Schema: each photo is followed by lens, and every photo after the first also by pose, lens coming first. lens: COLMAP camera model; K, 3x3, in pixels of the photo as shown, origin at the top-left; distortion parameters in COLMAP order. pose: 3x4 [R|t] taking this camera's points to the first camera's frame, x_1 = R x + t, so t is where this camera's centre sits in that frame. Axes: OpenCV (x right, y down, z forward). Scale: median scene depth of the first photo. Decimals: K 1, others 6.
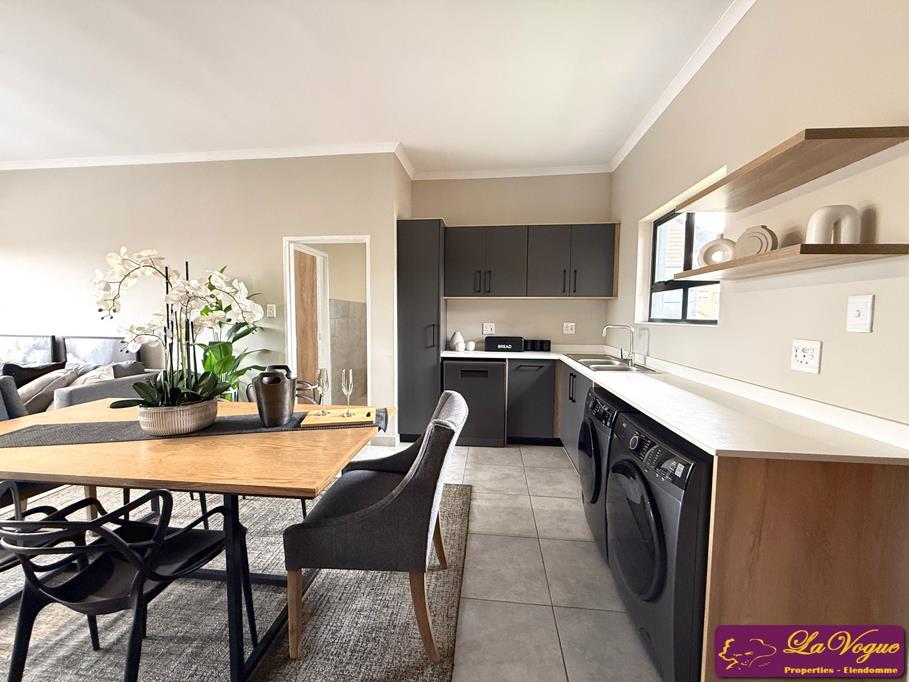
lens RADIAL K [[363.2, 0, 451.7], [0, 363.2, 340.2], [0, 0, 1]] dist [0.000665, 0.000035]
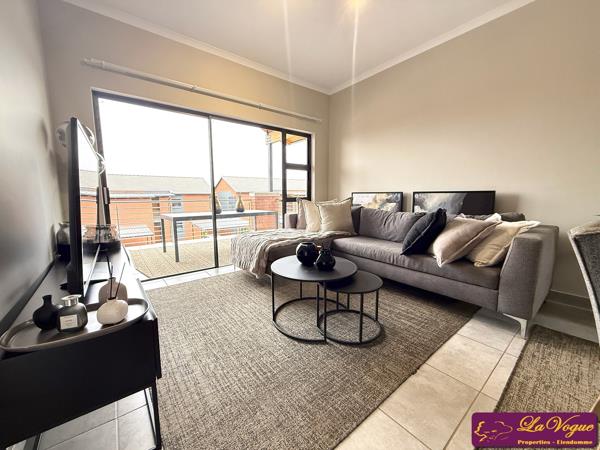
lens RADIAL K [[239.7, 0, 298.1], [0, 239.7, 224.5], [0, 0, 1]] dist [0.000665, 0.000035]
pose [[0.700475, 0.079601, -0.709224, -0.767846], [-0.038651, 0.996533, 0.073673, 0.056911], [0.712630, -0.024194, 0.701123, 0.139109]]
